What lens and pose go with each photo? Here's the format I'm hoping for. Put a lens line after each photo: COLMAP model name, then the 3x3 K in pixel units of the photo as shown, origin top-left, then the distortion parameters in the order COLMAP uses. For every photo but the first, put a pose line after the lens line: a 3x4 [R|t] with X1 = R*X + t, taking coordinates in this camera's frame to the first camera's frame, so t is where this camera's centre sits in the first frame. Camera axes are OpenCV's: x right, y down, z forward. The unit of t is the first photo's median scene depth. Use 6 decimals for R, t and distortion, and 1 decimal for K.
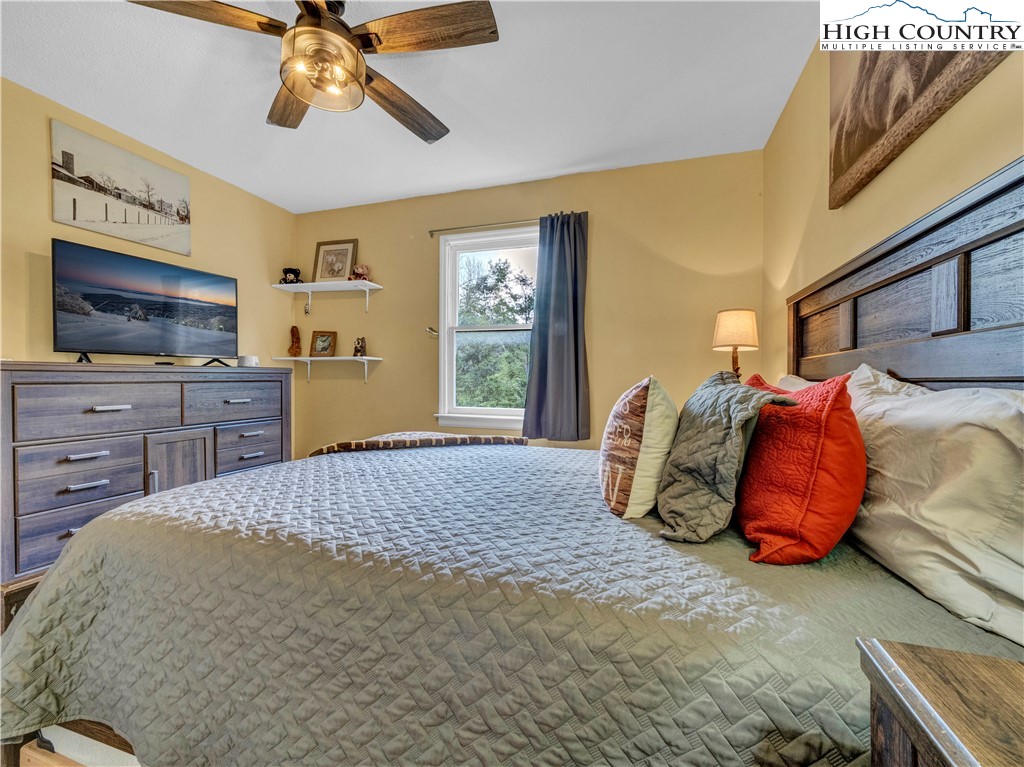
lens RADIAL K [[428.1, 0, 508.4], [0, 428.1, 386.4], [0, 0, 1]] dist [-0.004418, -0.000022]
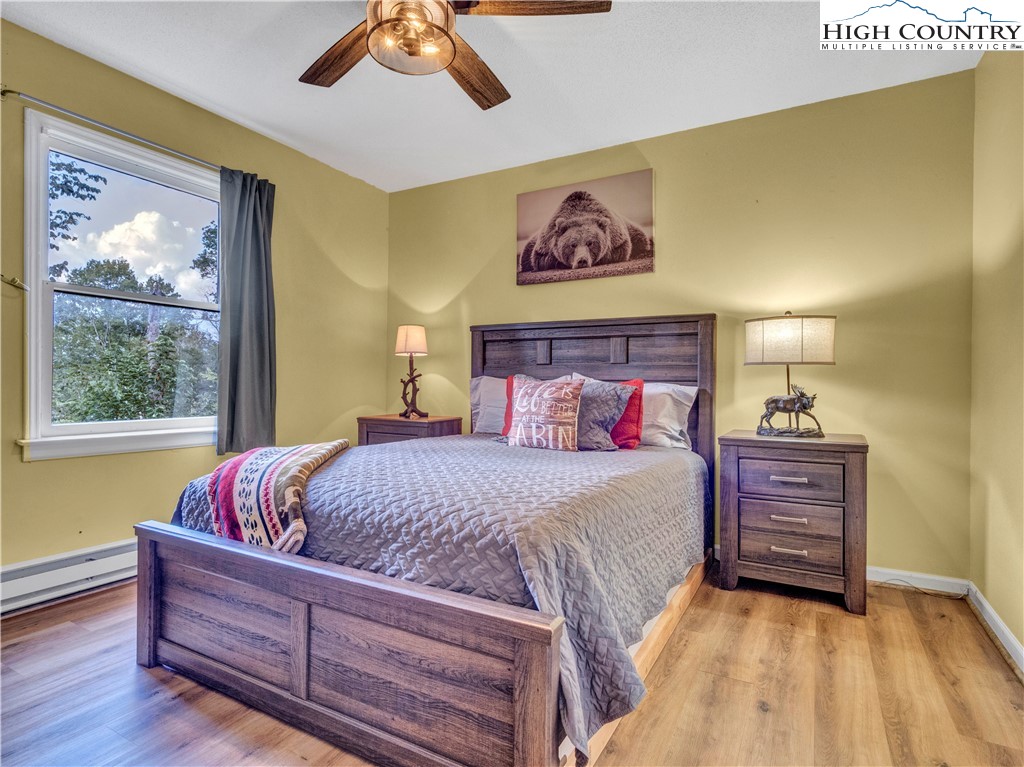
lens RADIAL K [[543.7, 0, 512.1], [0, 543.7, 379.9], [0, 0, 1]] dist [-0.000437, -0.000576]
pose [[0.182521, -0.000102, 0.983202, -0.816527], [0.007973, 0.999967, -0.001377, -0.005271], [-0.983170, 0.008091, 0.182516, 0.323933]]
